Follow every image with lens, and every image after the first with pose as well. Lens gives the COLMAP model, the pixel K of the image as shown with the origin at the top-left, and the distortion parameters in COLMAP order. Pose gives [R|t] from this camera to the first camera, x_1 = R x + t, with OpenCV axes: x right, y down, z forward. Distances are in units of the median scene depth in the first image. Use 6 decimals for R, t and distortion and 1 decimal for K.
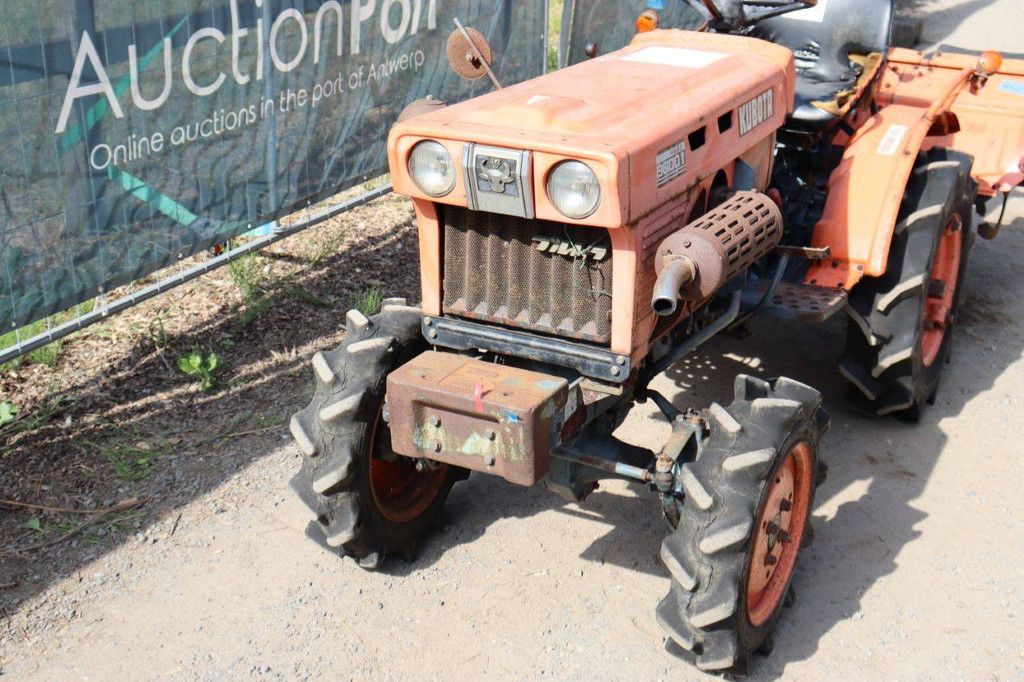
lens RADIAL K [[1426.9, 0, 511.2], [0, 1426.9, 341.5], [0, 0, 1]] dist [0.071289, 0.000000]
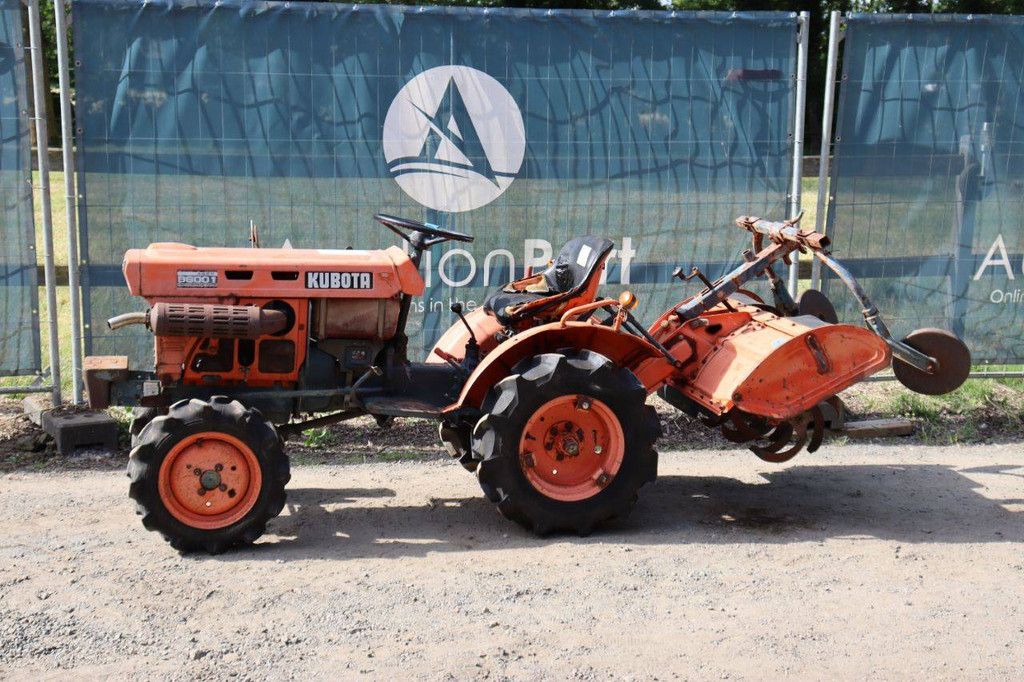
lens RADIAL K [[1524.4, 0, 515.6], [0, 1524.4, 341.7], [0, 0, 1]] dist [0.127627, 0.000000]
pose [[0.653019, 0.111393, -0.749105, 2.131340], [-0.290730, 0.950211, -0.112141, 0.077395], [0.699315, 0.291018, 0.652891, -0.096757]]
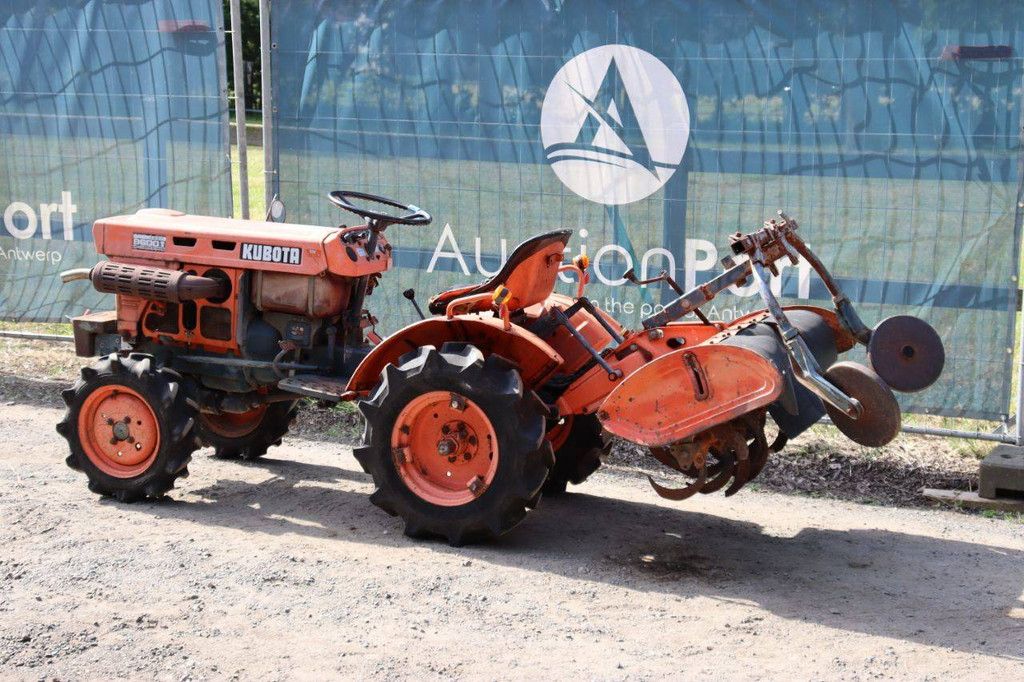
lens RADIAL K [[1699.9, 0, 517.4], [0, 1699.9, 338.7], [0, 0, 1]] dist [0.205088, 0.000000]
pose [[0.114837, 0.135725, -0.984069, 2.842522], [-0.398776, 0.913599, 0.079470, -0.433348], [0.909830, 0.383296, 0.159039, 1.181617]]
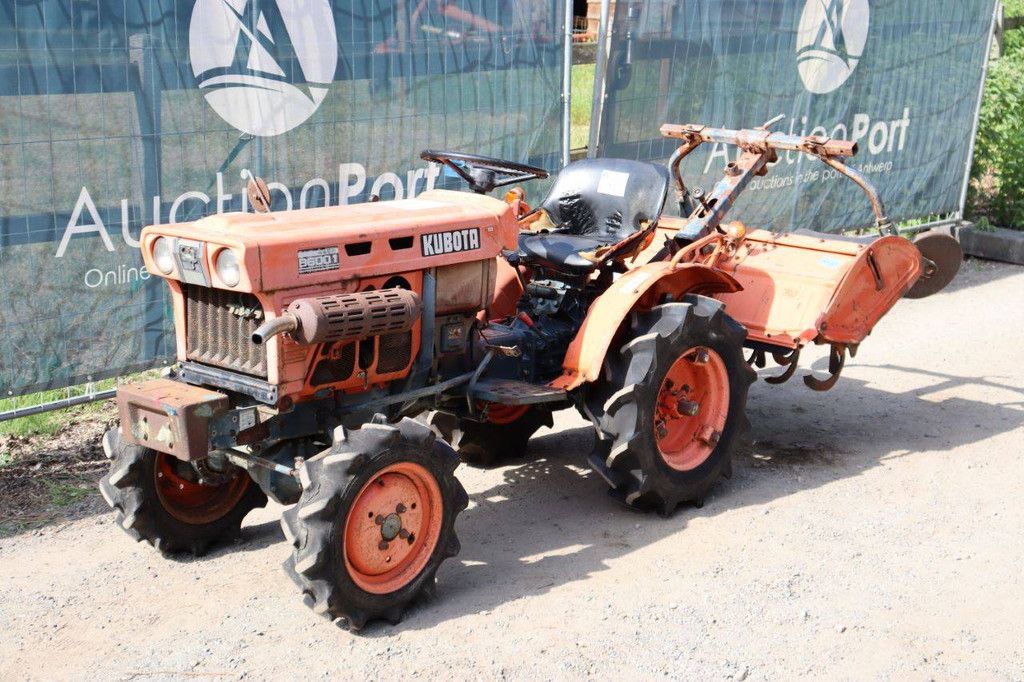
lens RADIAL K [[1597.2, 0, 516.7], [0, 1597.2, 348.2], [0, 0, 1]] dist [0.109574, 0.000000]
pose [[0.968383, 0.050070, -0.244392, 0.745061], [-0.089477, 0.984181, -0.152909, 0.208702], [0.232870, 0.169941, 0.957545, -0.551196]]
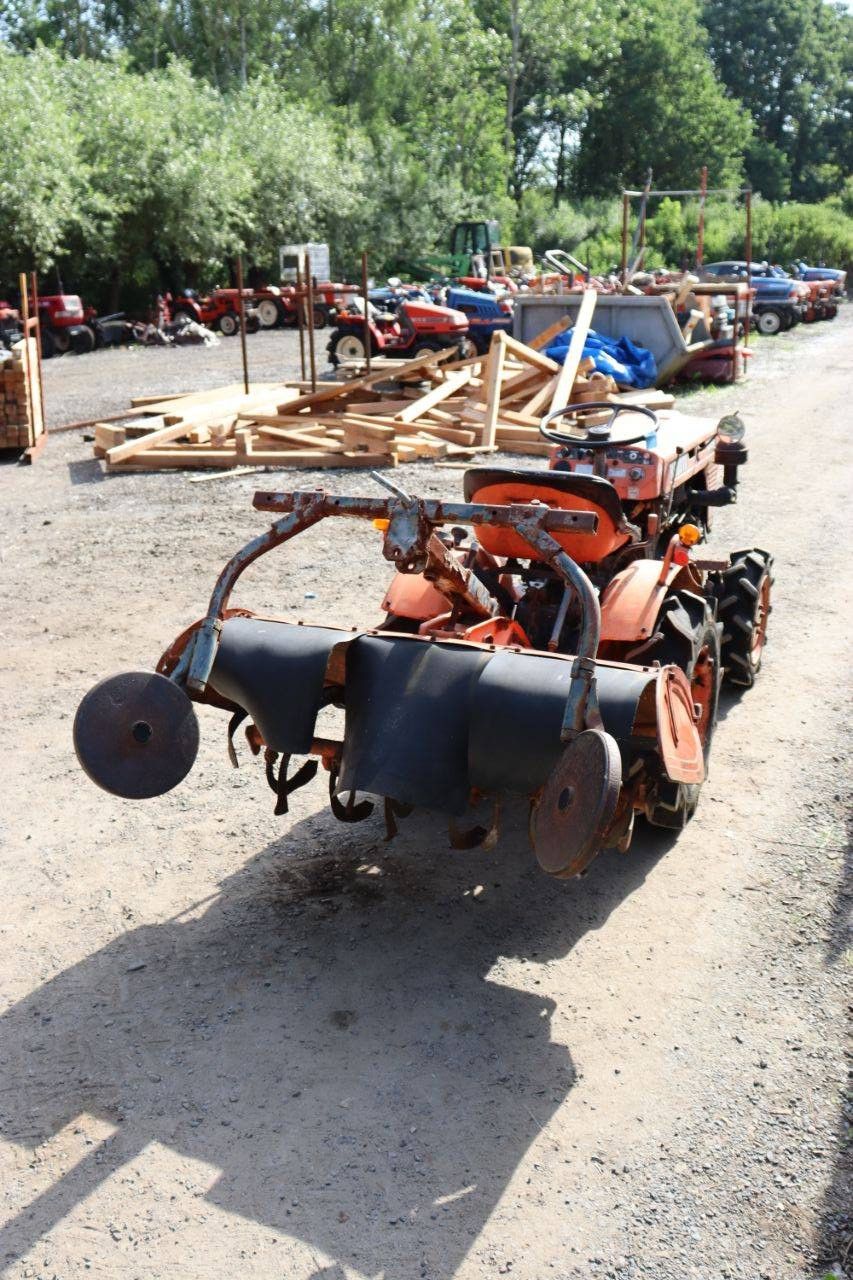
lens RADIAL K [[1221.5, 0, 418.9], [0, 1221.5, 638.2], [0, 0, 1]] dist [-0.057383, 0.000000]
pose [[-0.998165, 0.005085, -0.060346, 0.548467], [-0.034419, 0.772260, 0.634373, -1.149095], [0.049829, 0.635286, -0.770668, 2.788491]]
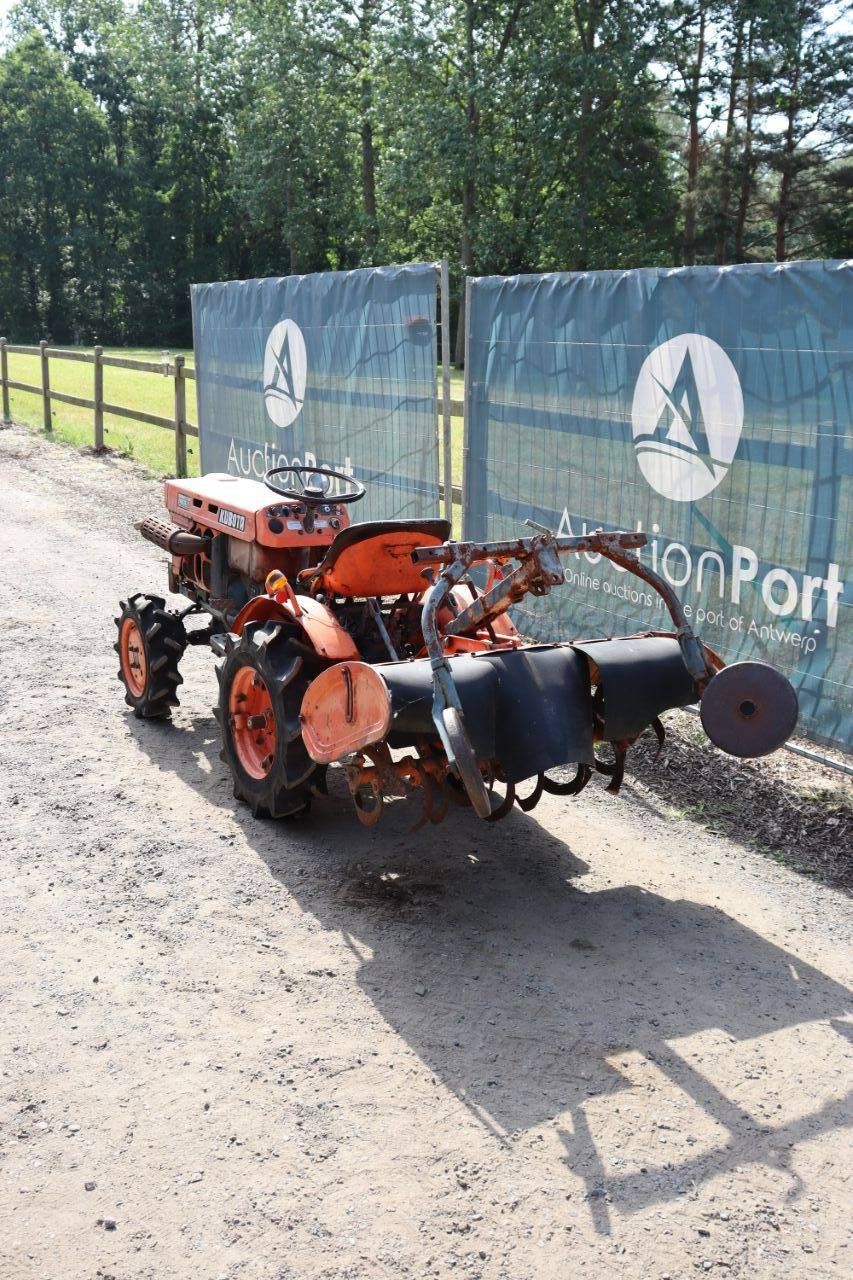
lens RADIAL K [[1269.7, 0, 416.4], [0, 1269.7, 636.9], [0, 0, 1]] dist [-0.075459, 0.000000]
pose [[-0.521521, 0.156237, -0.838812, 1.872958], [-0.366171, 0.846977, 0.385420, -0.966693], [0.770671, 0.508153, -0.384507, 2.370530]]
